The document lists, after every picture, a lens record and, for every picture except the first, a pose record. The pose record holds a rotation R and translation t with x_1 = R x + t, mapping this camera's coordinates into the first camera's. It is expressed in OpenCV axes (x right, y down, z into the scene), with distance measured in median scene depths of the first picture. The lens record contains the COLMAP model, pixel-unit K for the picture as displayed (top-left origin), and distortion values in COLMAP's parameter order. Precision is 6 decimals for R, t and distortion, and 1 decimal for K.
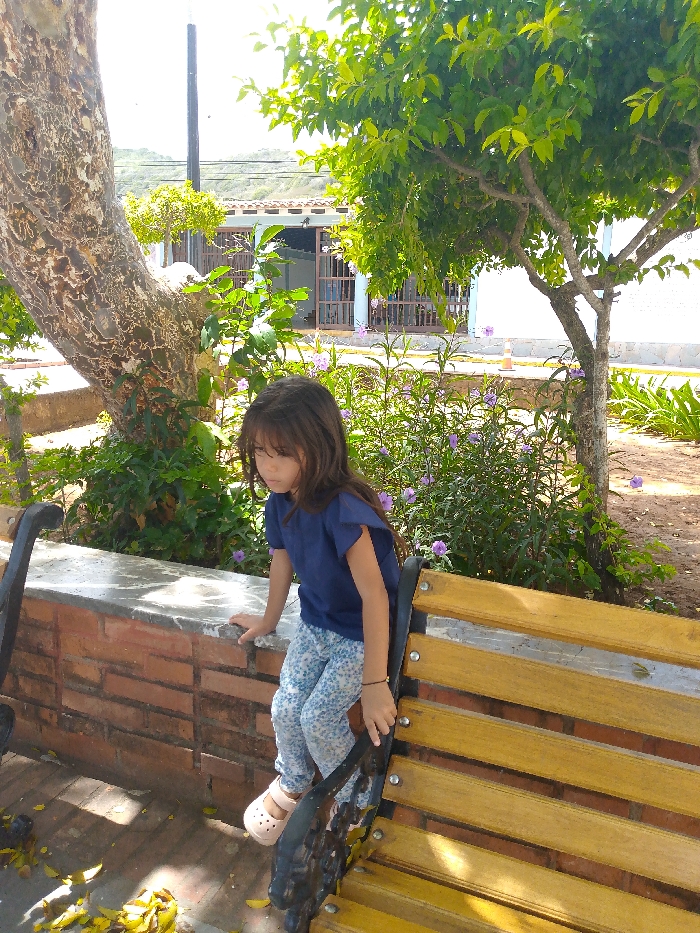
lens RADIAL K [[751.0, 0, 344.8], [0, 751.0, 462.8], [0, 0, 1]] dist [0.061365, -0.104607]
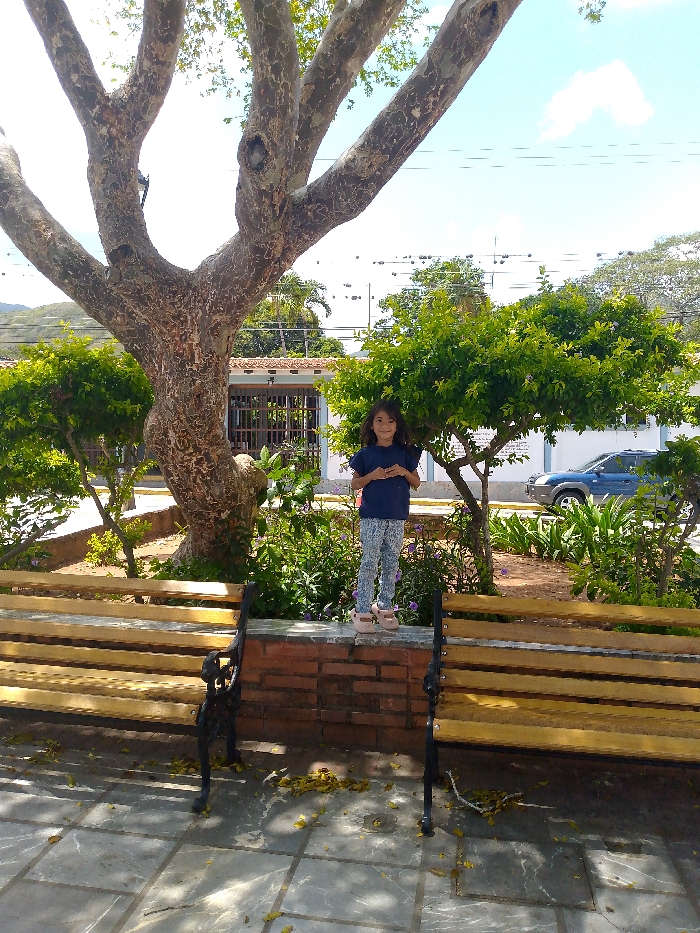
lens RADIAL K [[751.0, 0, 344.8], [0, 751.0, 462.8], [0, 0, 1]] dist [0.061365, -0.104607]
pose [[0.975095, -0.020605, 0.220829, -0.524499], [0.060948, 0.982236, -0.177475, 0.100383], [-0.213250, 0.186514, 0.959029, -0.964281]]
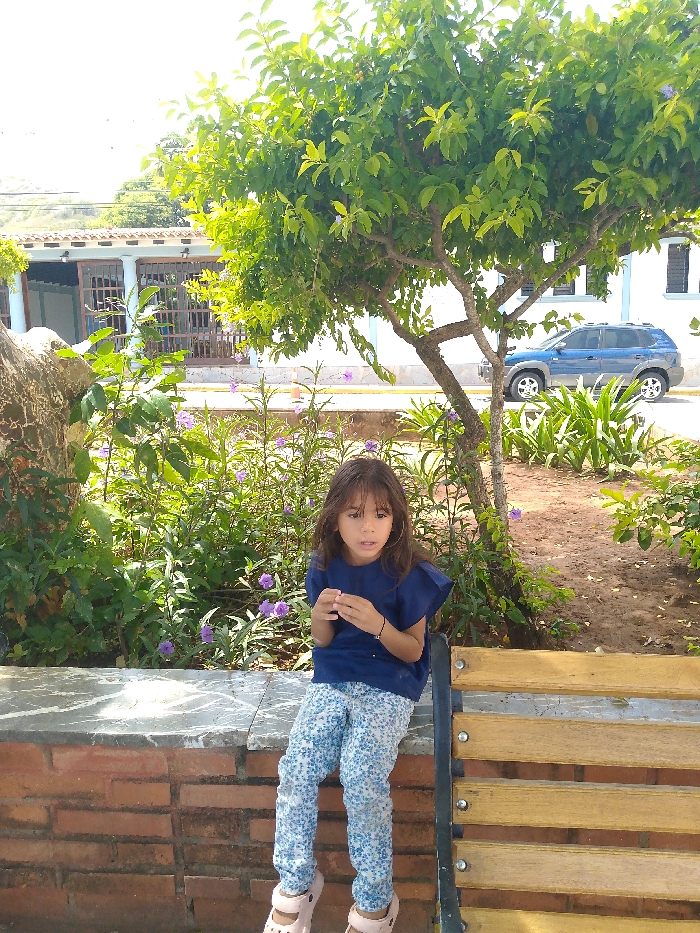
lens RADIAL K [[760.1, 0, 350.0], [0, 760.1, 466.5], [0, 0, 1]] dist [-0.004455, 0.006214]
pose [[0.951066, -0.094699, 0.294118, -0.211819], [0.104054, 0.994438, -0.016285, -0.067085], [-0.290940, 0.046093, 0.955630, 0.045280]]
